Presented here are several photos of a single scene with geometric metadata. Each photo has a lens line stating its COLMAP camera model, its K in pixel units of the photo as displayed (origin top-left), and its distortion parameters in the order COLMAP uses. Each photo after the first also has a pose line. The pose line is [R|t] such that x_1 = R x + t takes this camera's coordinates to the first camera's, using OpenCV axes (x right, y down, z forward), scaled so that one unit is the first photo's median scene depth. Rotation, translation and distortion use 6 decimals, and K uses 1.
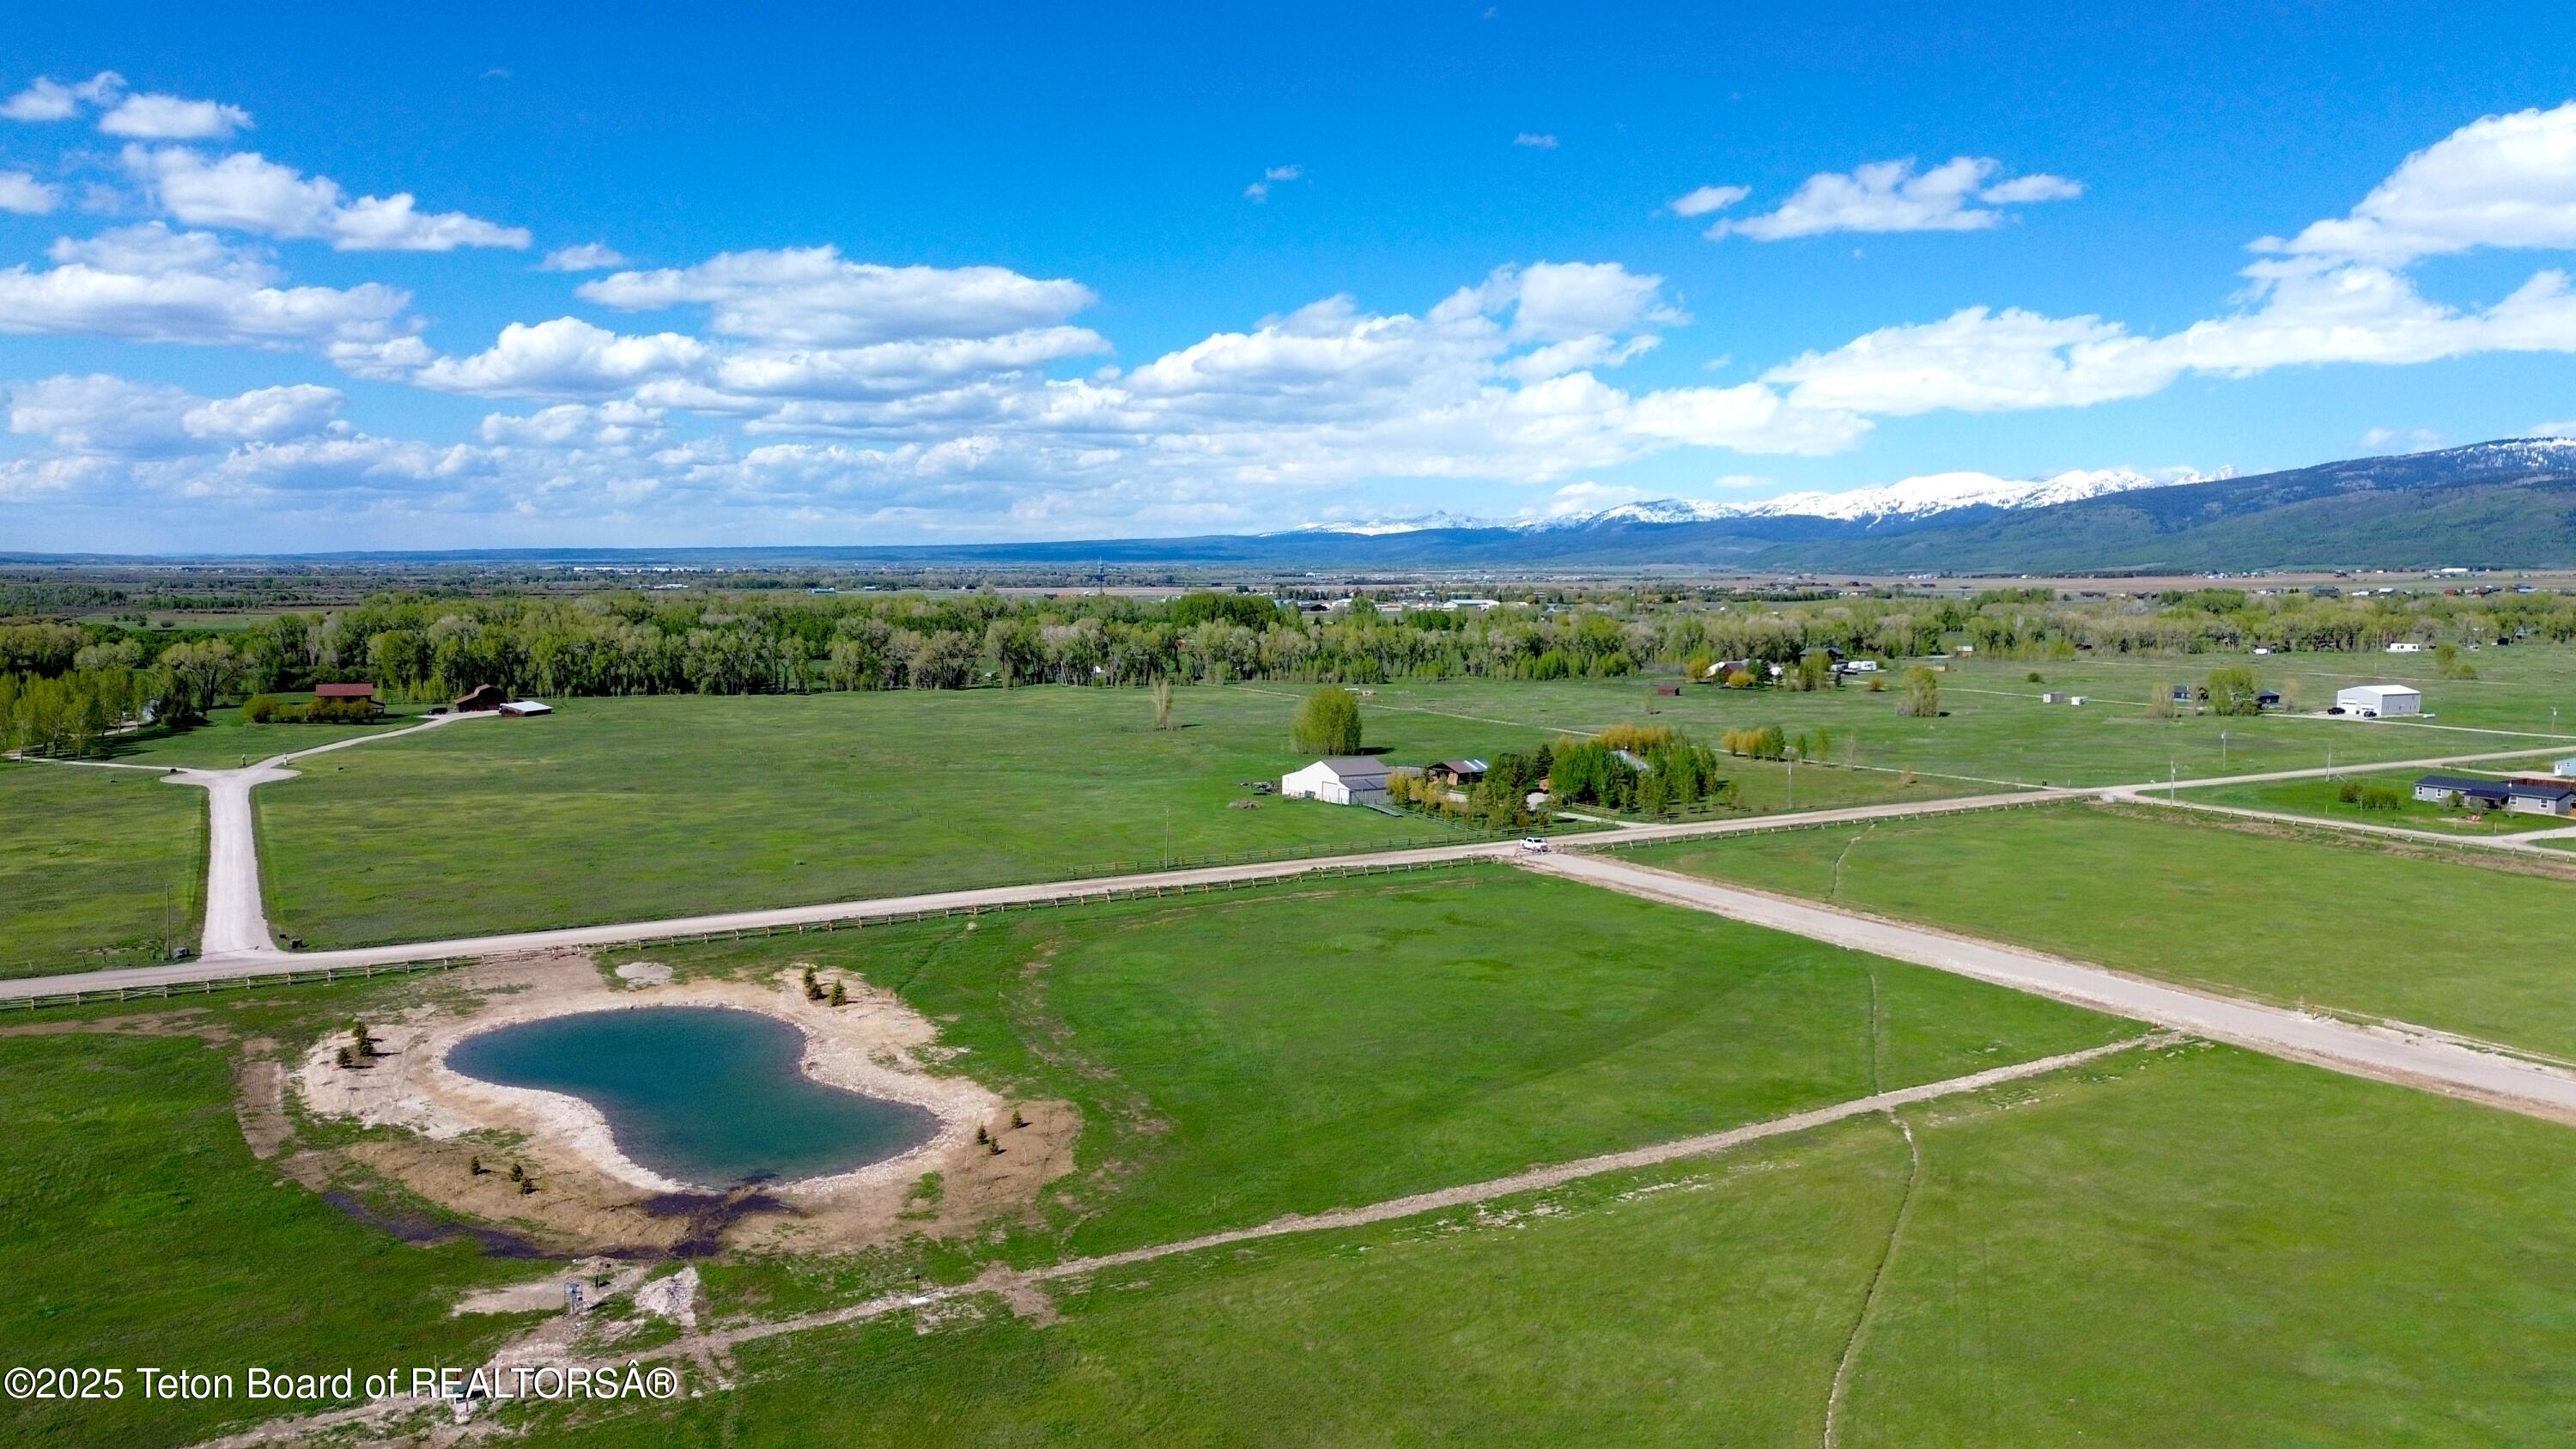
lens RADIAL K [[1823.9, 0, 1301.6], [0, 1823.9, 781.9], [0, 0, 1]] dist [0.063701, -0.047772]
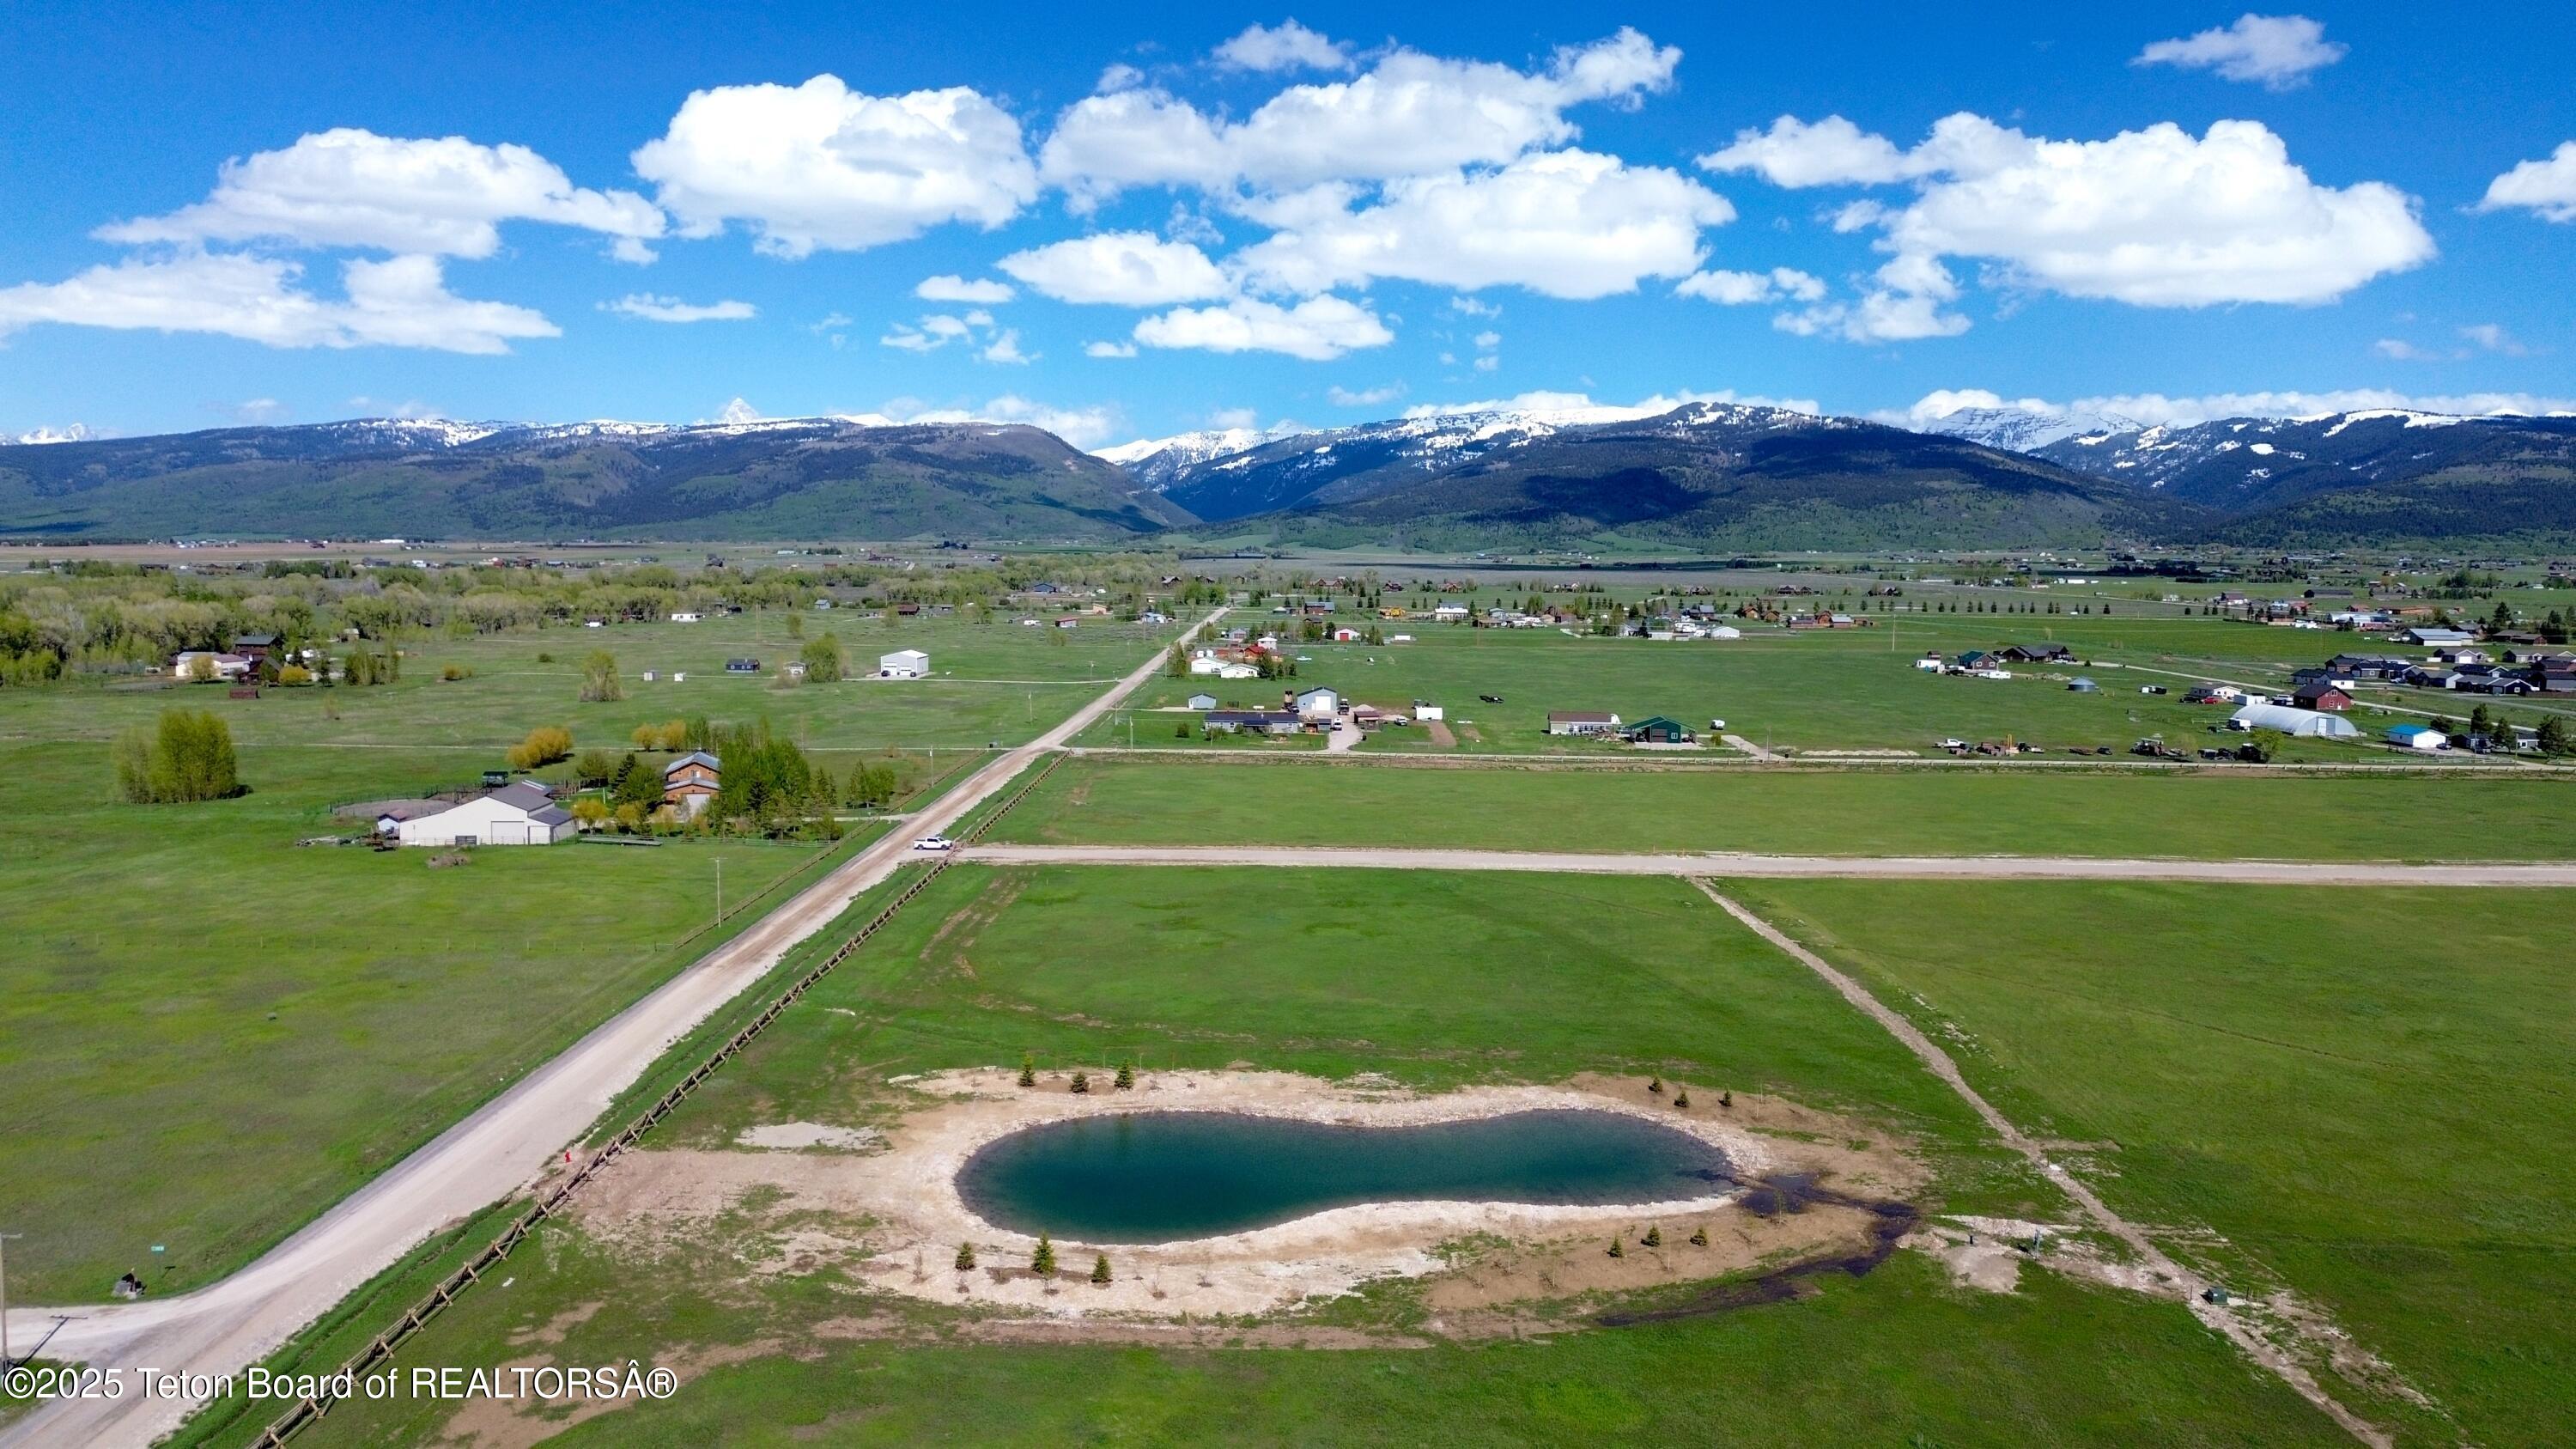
lens RADIAL K [[1823.9, 0, 1301.6], [0, 1823.9, 781.9], [0, 0, 1]] dist [0.063701, -0.047772]
pose [[0.502933, -0.109539, 0.857356, -0.305221], [0.095031, 0.992931, 0.071114, -0.024982], [-0.859085, 0.045710, 0.509787, 0.154611]]
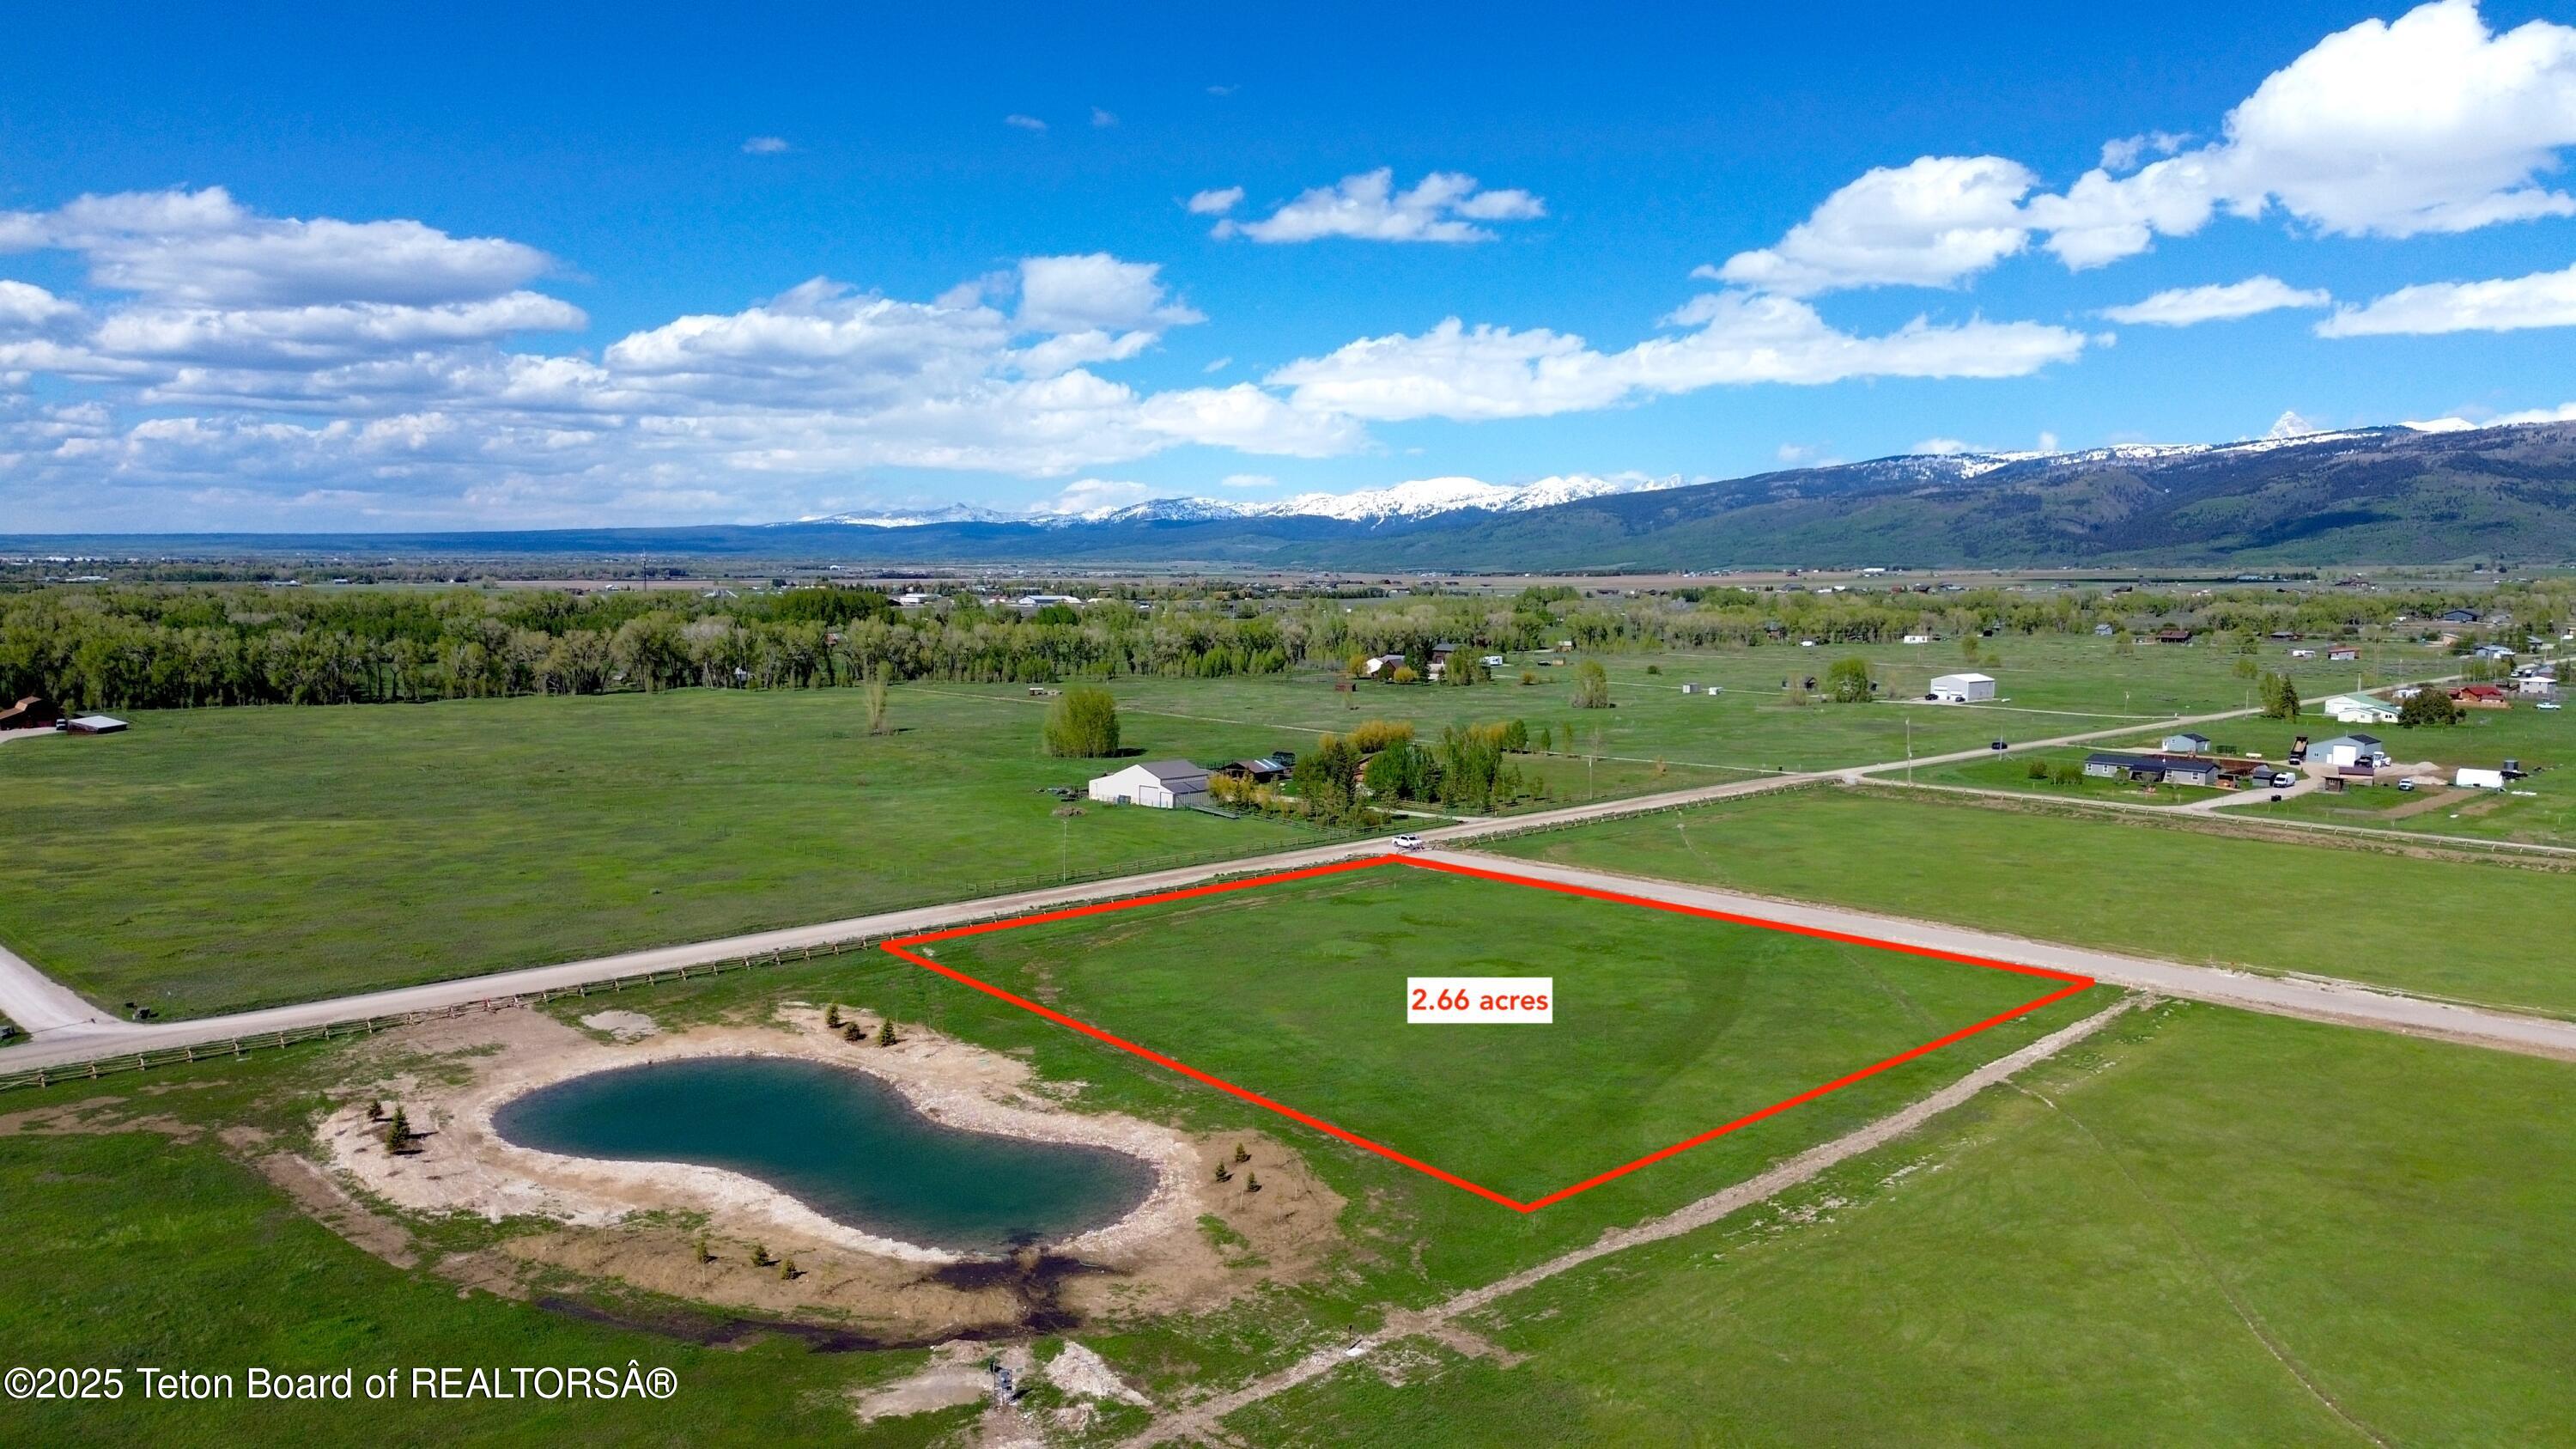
lens RADIAL K [[1815.8, 0, 1295.6], [0, 1815.8, 834.8], [0, 0, 1]] dist [0.072104, -0.061980]
pose [[0.966485, -0.034190, 0.254436, -0.092110], [0.026209, 0.999054, 0.034693, -0.003222], [-0.255382, -0.026862, 0.966467, 0.021416]]
